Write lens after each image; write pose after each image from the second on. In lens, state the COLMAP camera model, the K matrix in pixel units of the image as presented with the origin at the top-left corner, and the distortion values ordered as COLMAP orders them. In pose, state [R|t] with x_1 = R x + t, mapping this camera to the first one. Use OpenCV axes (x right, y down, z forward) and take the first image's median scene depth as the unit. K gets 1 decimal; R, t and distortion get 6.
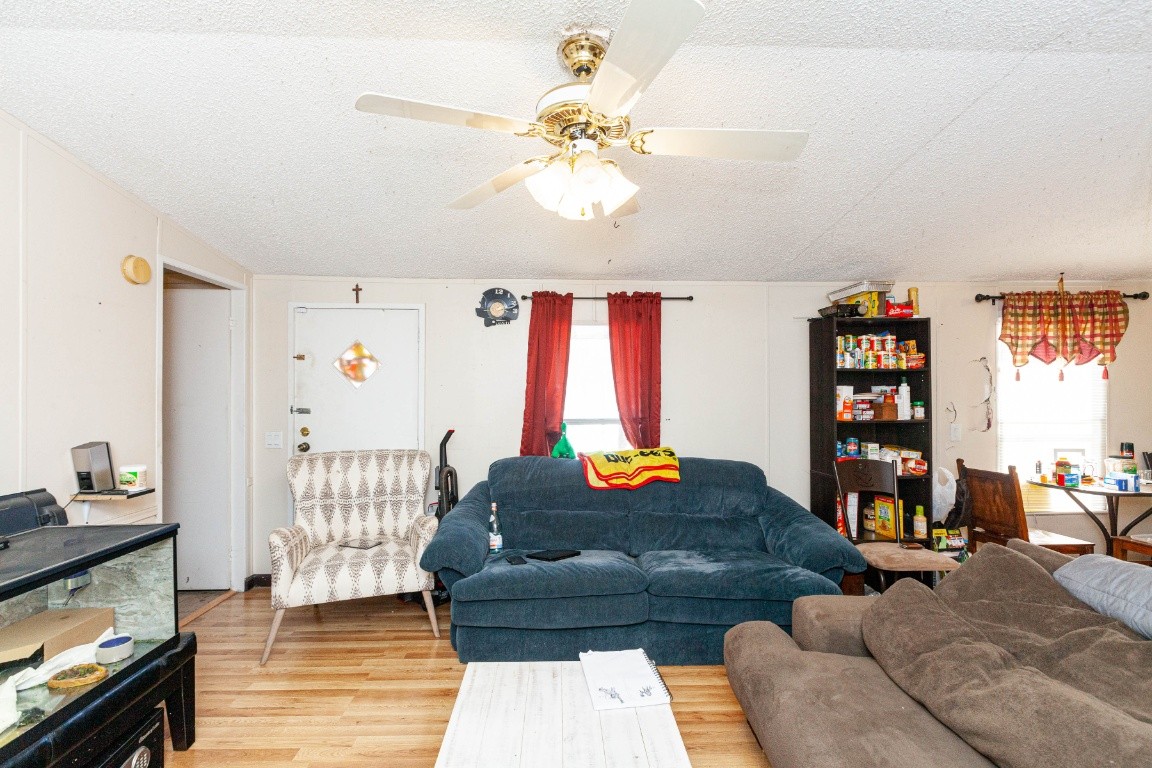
lens RADIAL K [[512.5, 0, 563.7], [0, 512.5, 390.4], [0, 0, 1]] dist [-0.002630, -0.000774]
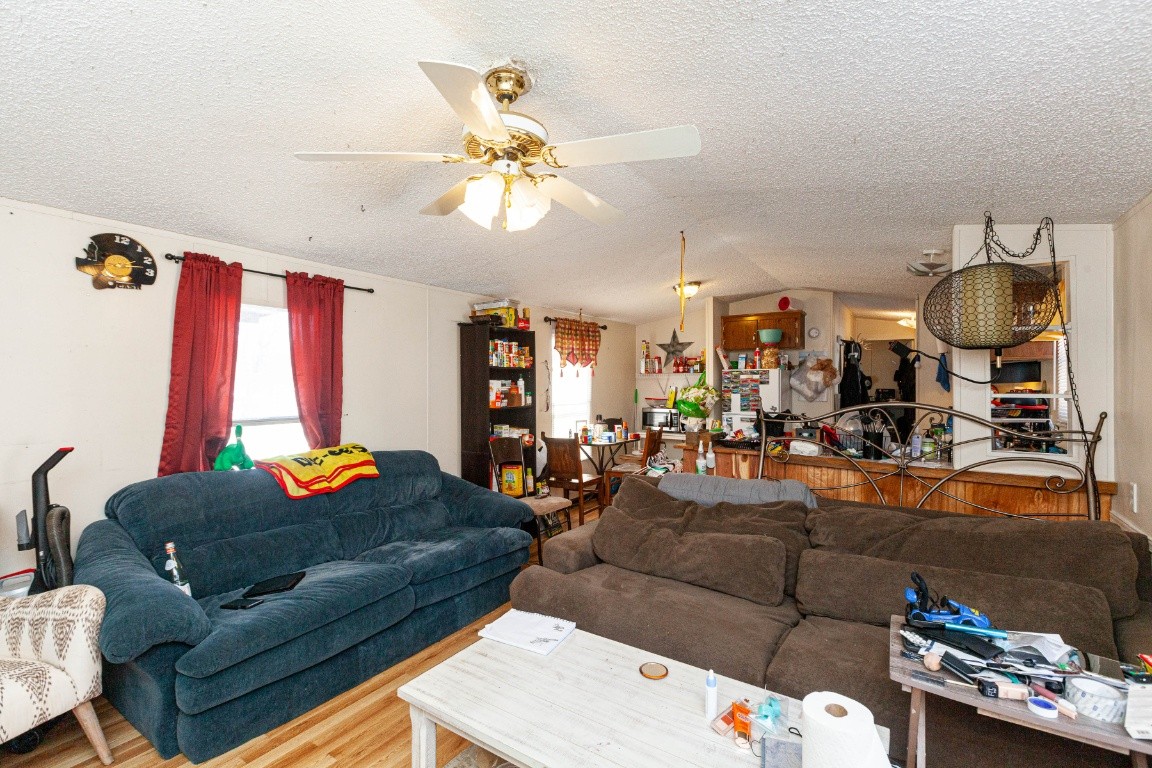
lens RADIAL K [[523.1, 0, 576.0], [0, 523.1, 384.0], [0, 0, 1]] dist [-0.000452, -0.000115]
pose [[0.559335, -0.002891, 0.828937, -0.389567], [-0.001276, 0.999990, 0.004349, -0.005230], [-0.828941, -0.003490, 0.559325, 0.114098]]
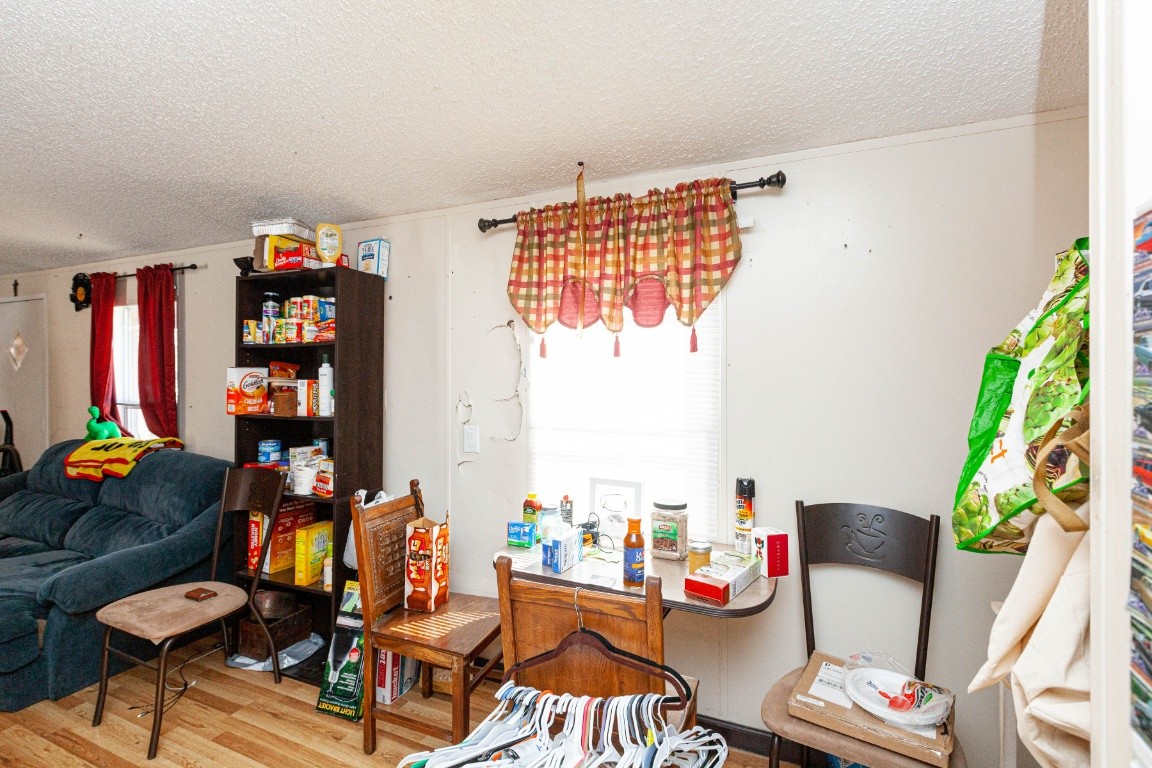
lens RADIAL K [[523.1, 0, 576.0], [0, 523.1, 384.0], [0, 0, 1]] dist [-0.000452, -0.000115]
pose [[0.905487, 0.009589, -0.424266, 1.273060], [-0.001703, 0.999819, 0.018963, -0.000426], [0.424371, -0.016449, 0.905339, 0.503336]]
